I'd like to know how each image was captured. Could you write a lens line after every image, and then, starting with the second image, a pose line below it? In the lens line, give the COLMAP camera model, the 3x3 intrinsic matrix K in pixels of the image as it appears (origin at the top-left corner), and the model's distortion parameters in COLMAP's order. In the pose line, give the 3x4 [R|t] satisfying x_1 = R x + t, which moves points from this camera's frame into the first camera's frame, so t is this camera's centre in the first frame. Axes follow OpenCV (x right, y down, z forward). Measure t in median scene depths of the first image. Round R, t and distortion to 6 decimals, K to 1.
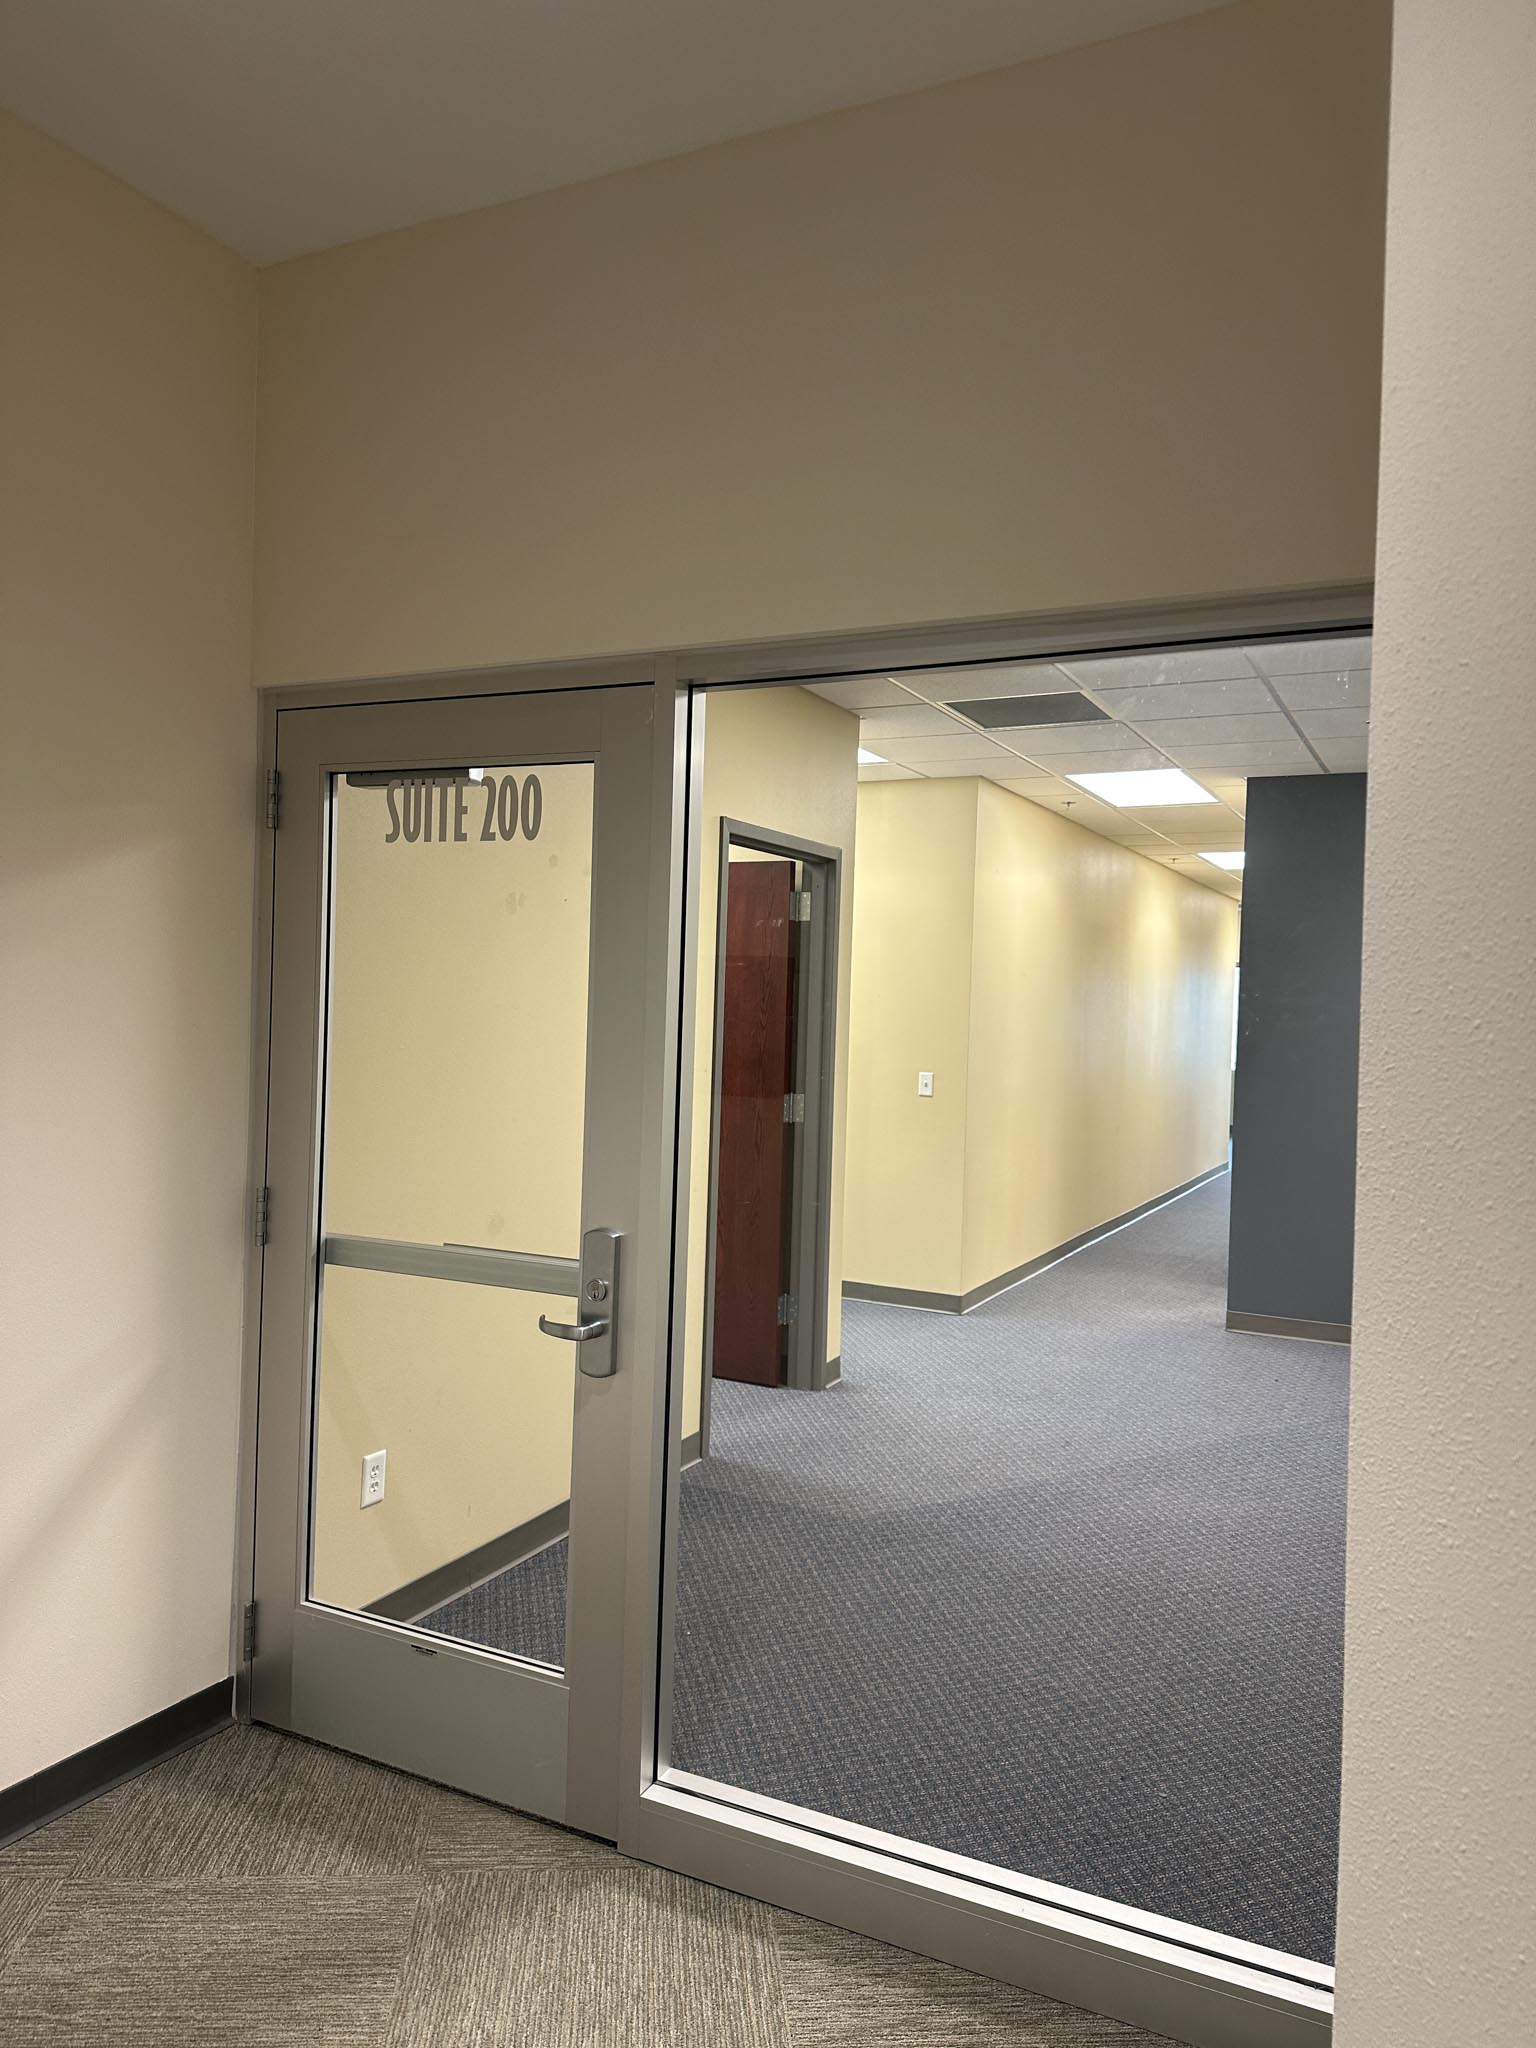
lens RADIAL K [[1451.2, 0, 760.5], [0, 1451.2, 1036.4], [0, 0, 1]] dist [0.032034, -0.027592]
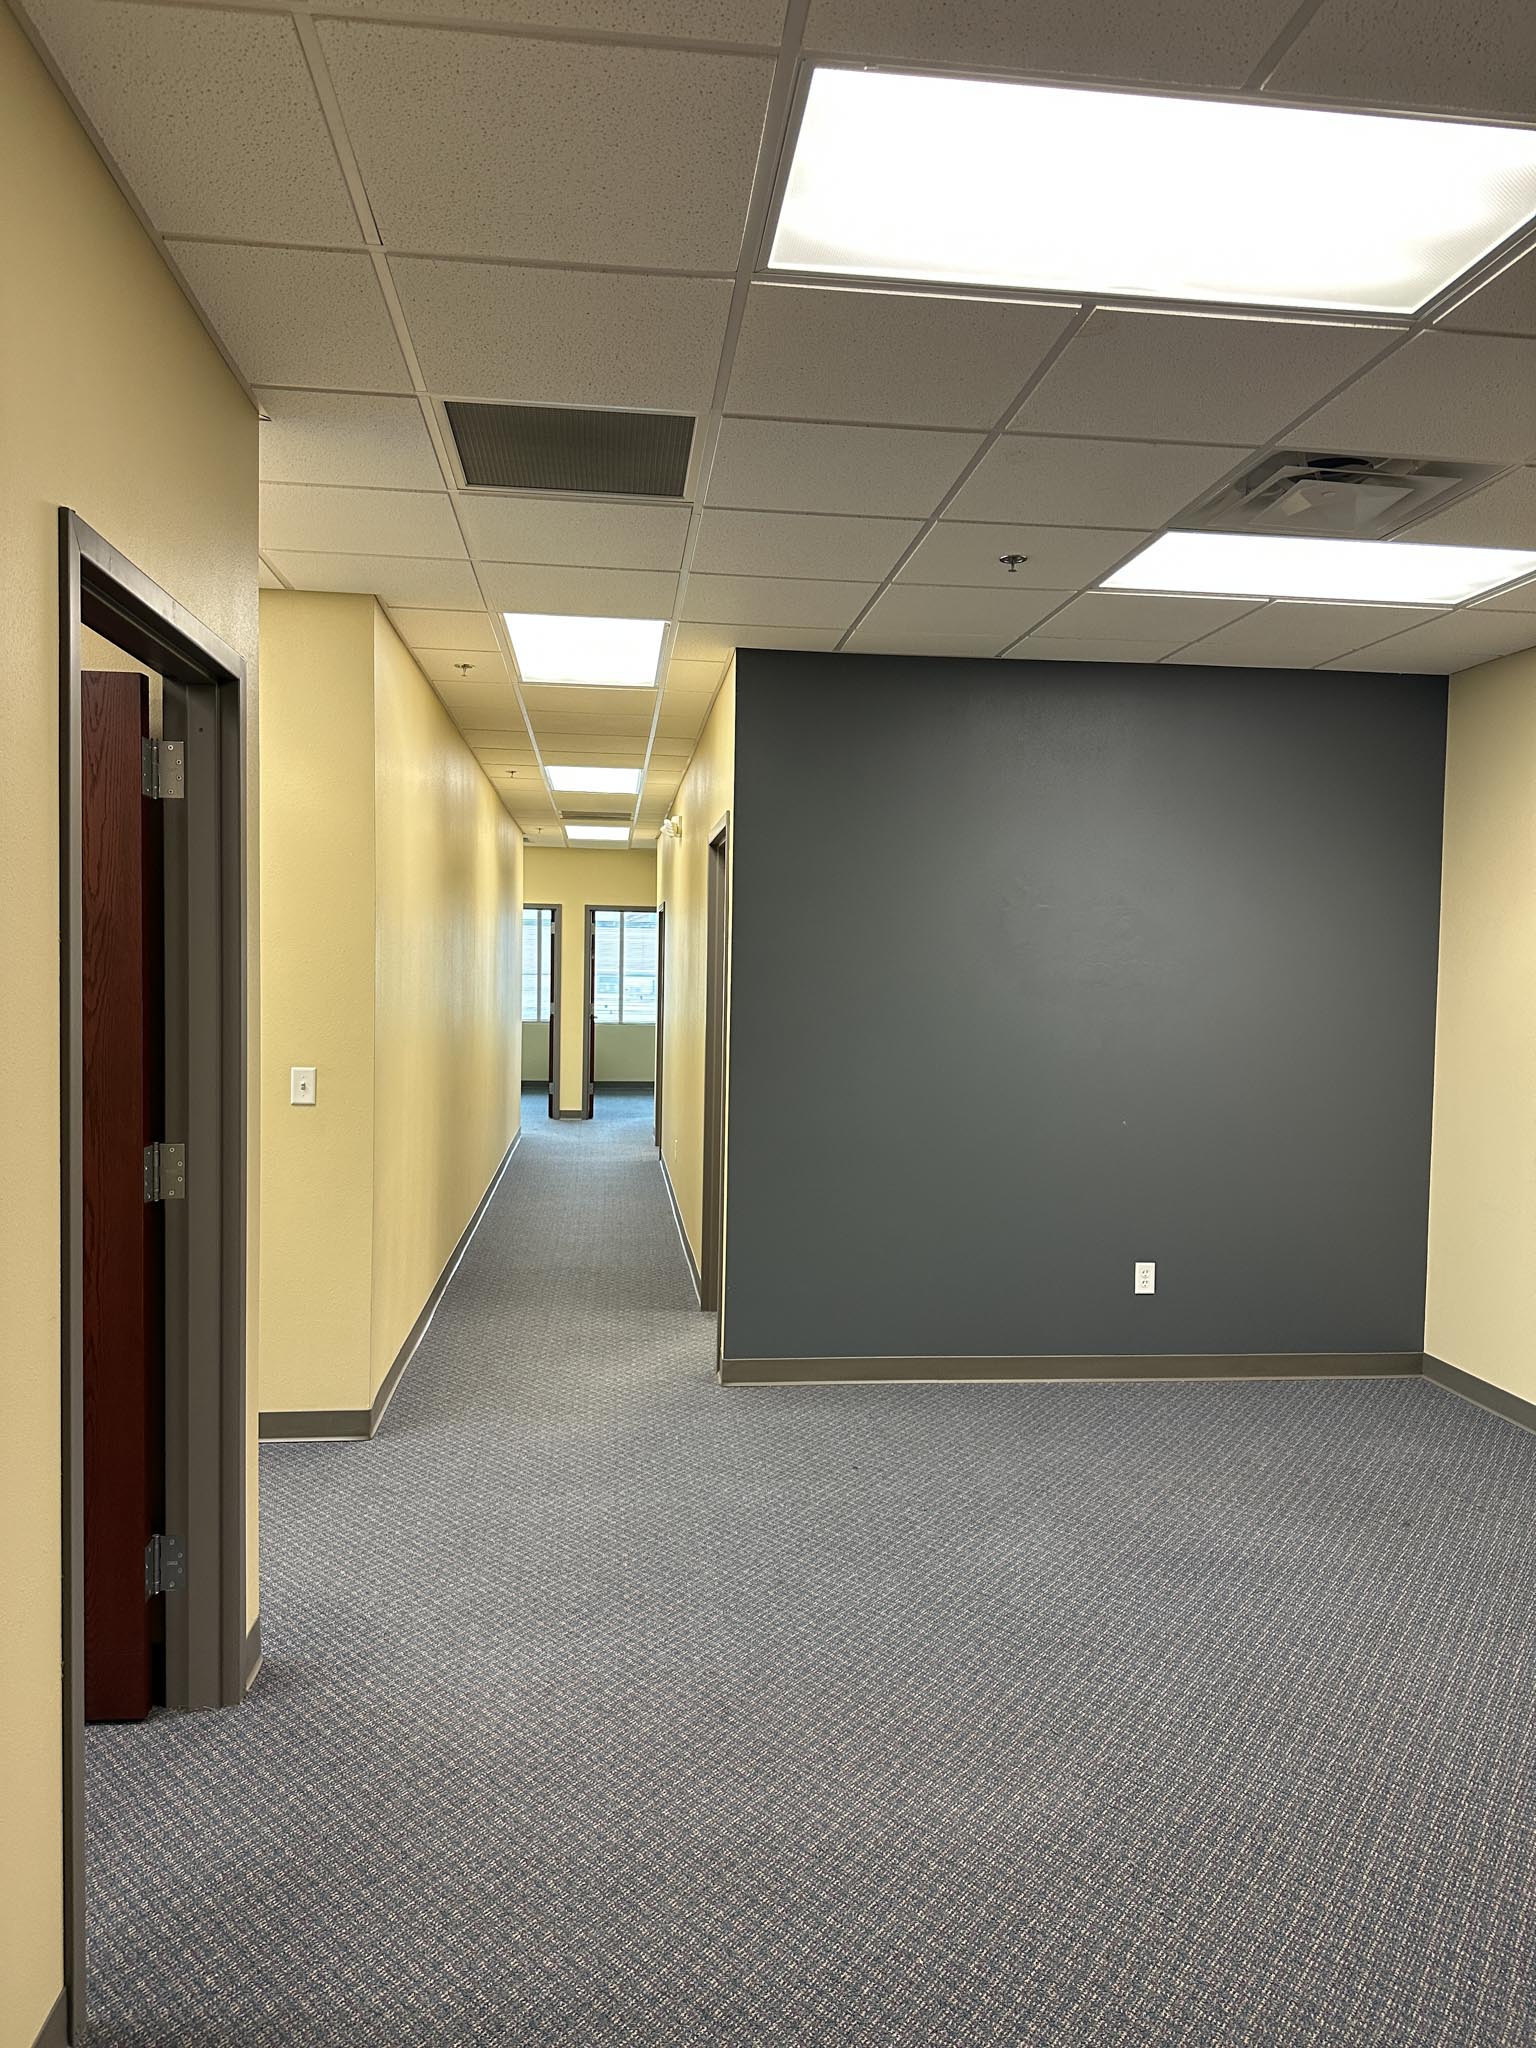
lens RADIAL K [[1418.3, 0, 764.3], [0, 1418.3, 1045.1], [0, 0, 1]] dist [0.180039, -0.299497]
pose [[0.835253, -0.047082, 0.547846, -0.076472], [0.021800, 0.998380, 0.052565, -0.016737], [-0.549434, -0.031962, 0.834926, 0.460552]]
